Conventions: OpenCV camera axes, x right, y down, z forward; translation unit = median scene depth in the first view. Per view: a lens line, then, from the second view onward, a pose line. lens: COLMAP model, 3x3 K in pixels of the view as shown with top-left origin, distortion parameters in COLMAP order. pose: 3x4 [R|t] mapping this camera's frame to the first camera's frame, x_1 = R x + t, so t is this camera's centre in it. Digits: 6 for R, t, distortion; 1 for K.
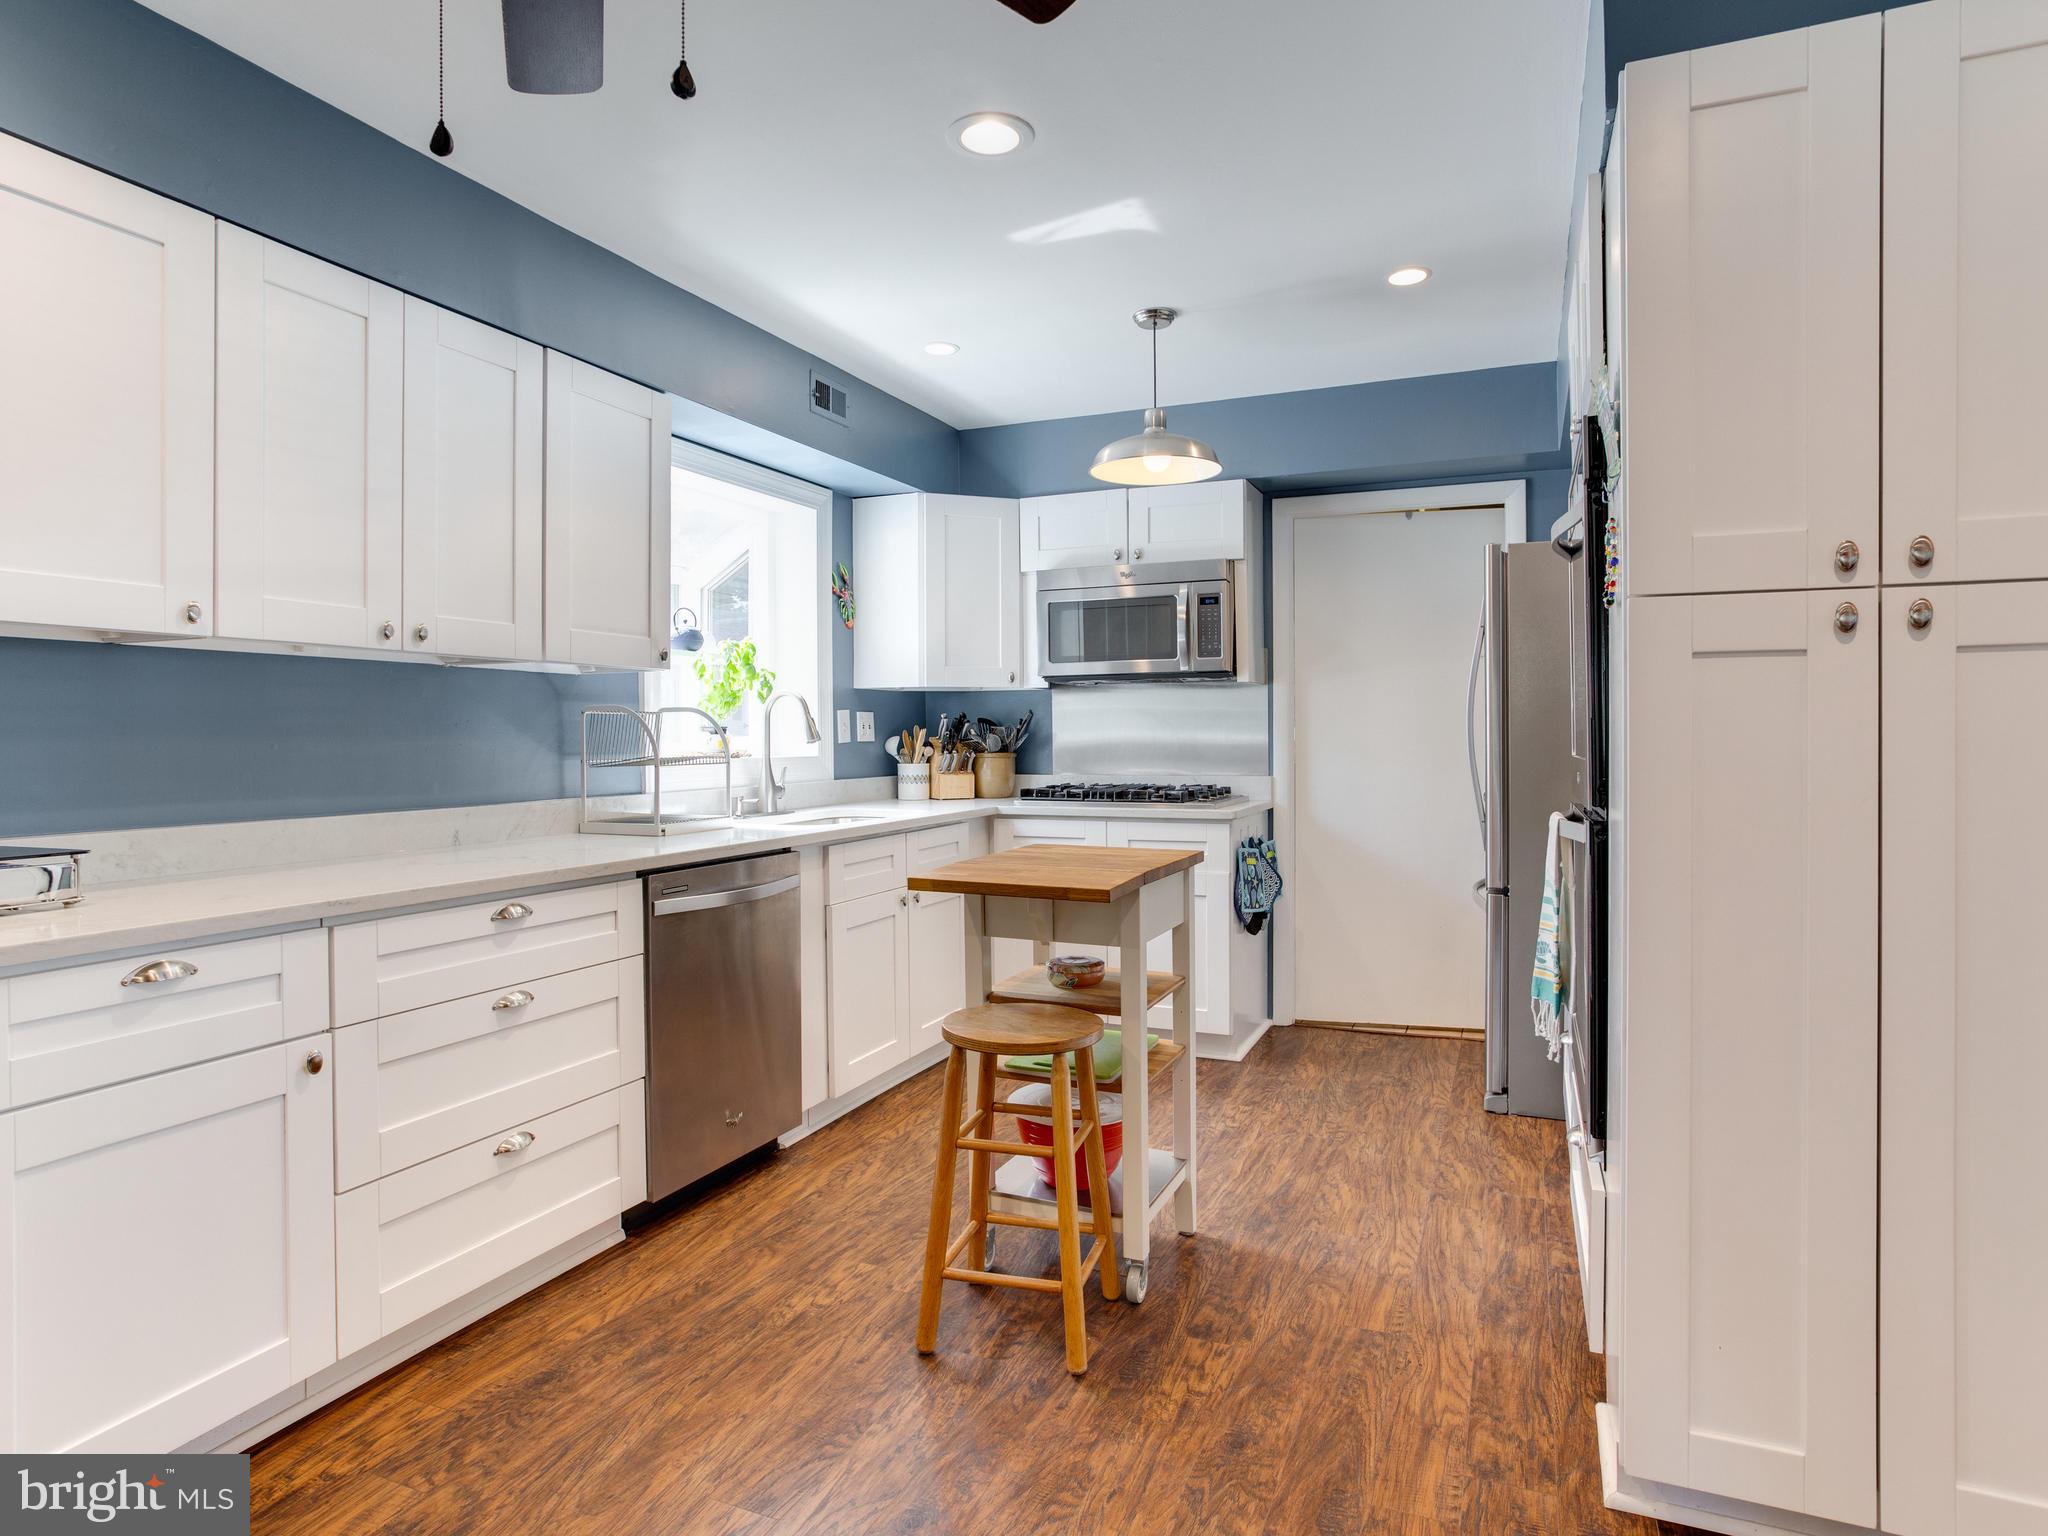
lens RADIAL K [[1148.8, 0, 1028.7], [0, 1148.8, 739.4], [0, 0, 1]] dist [-0.053840, 0.025248]
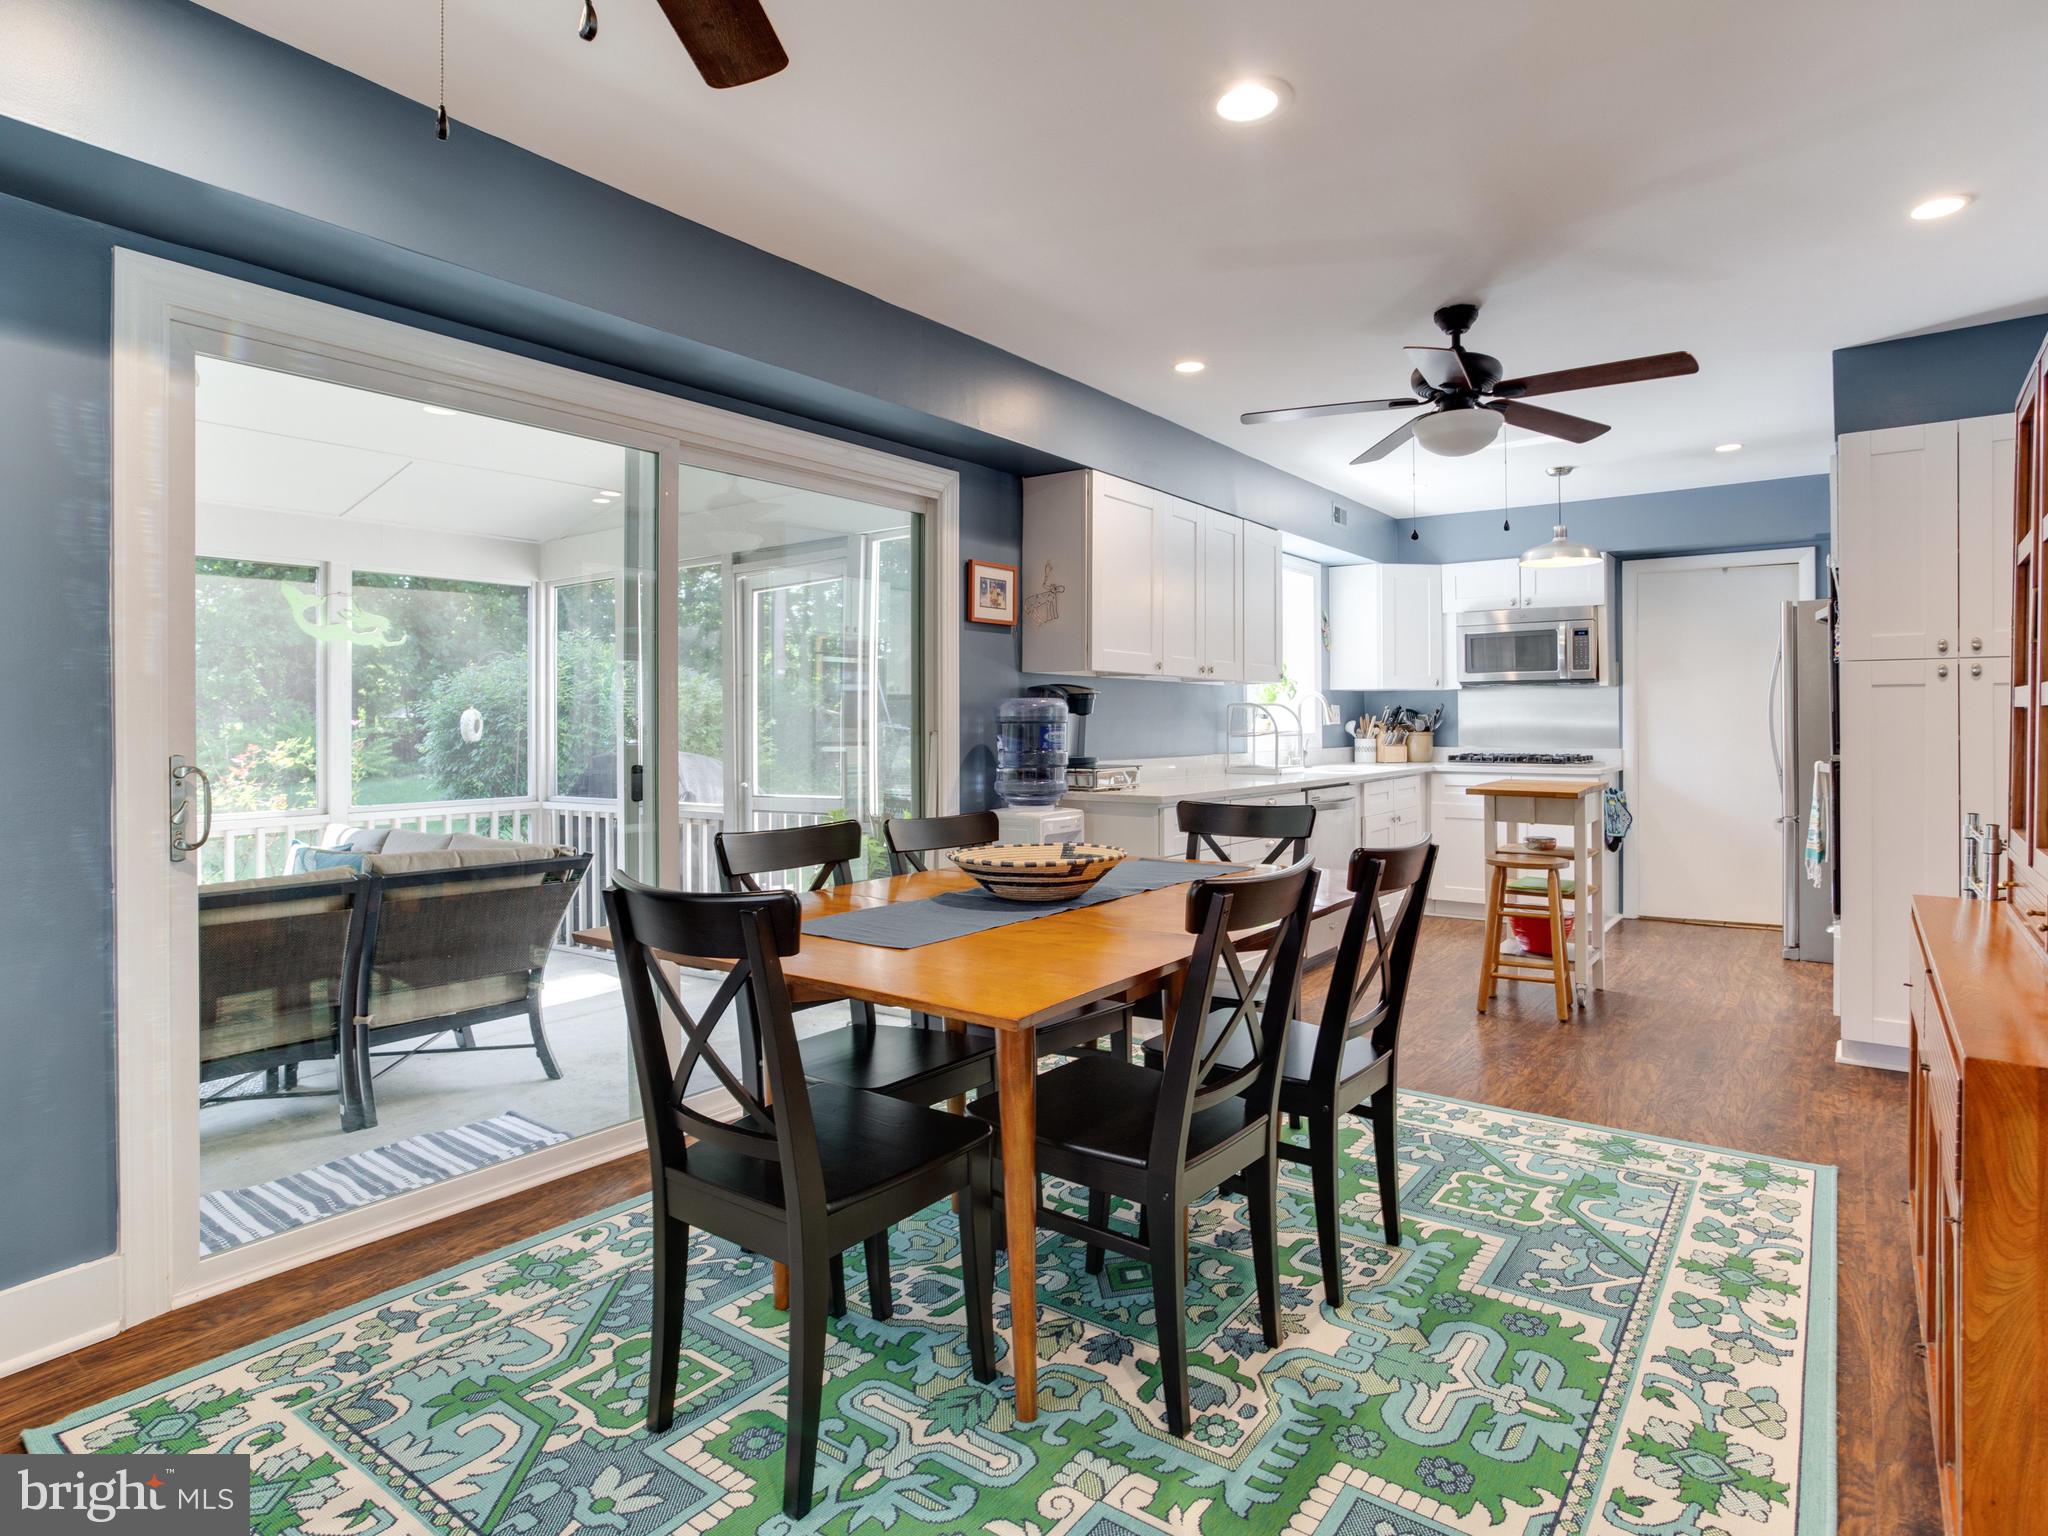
lens RADIAL K [[1141.7, 0, 1017.6], [0, 1141.7, 726.4], [0, 0, 1]] dist [-0.058416, 0.035729]
pose [[0.974258, 0.005276, -0.225374, -0.230927], [-0.005276, 0.999986, 0.000604, 0.006681], [0.225374, 0.000601, 0.974272, -0.617102]]
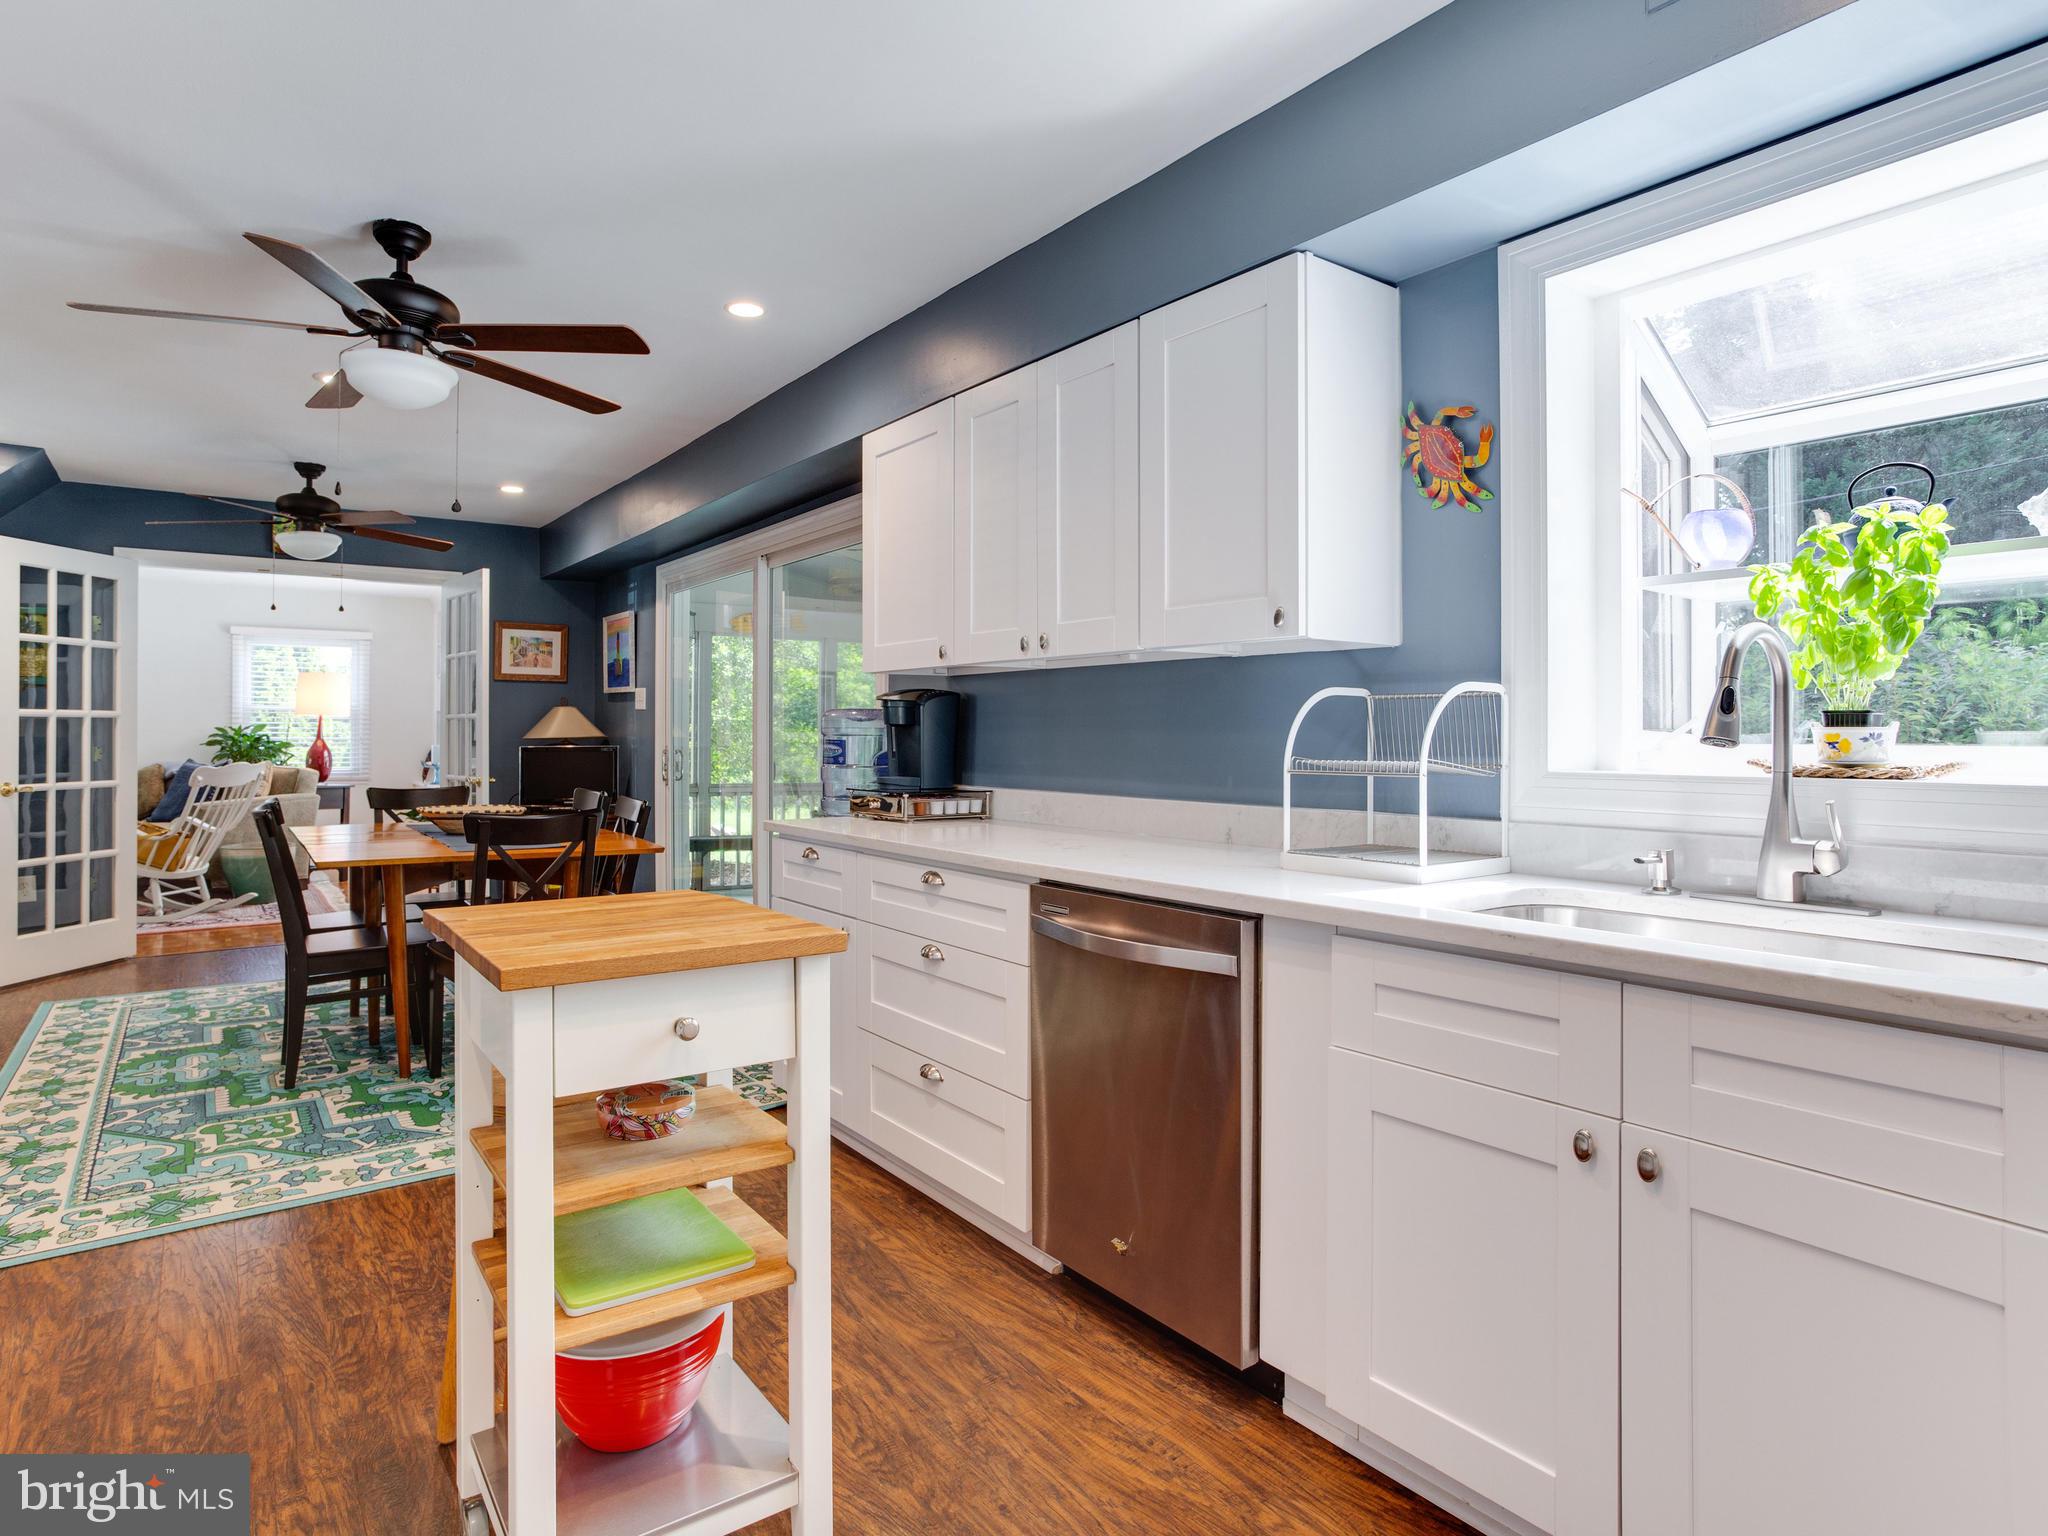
lens RADIAL K [[1148.8, 0, 1028.7], [0, 1148.8, 739.4], [0, 0, 1]] dist [-0.053840, 0.025248]
pose [[-0.501801, 0.009064, -0.864936, 0.275234], [-0.001703, 0.999933, 0.011467, -0.003463], [0.864981, 0.007228, -0.501752, 0.880934]]
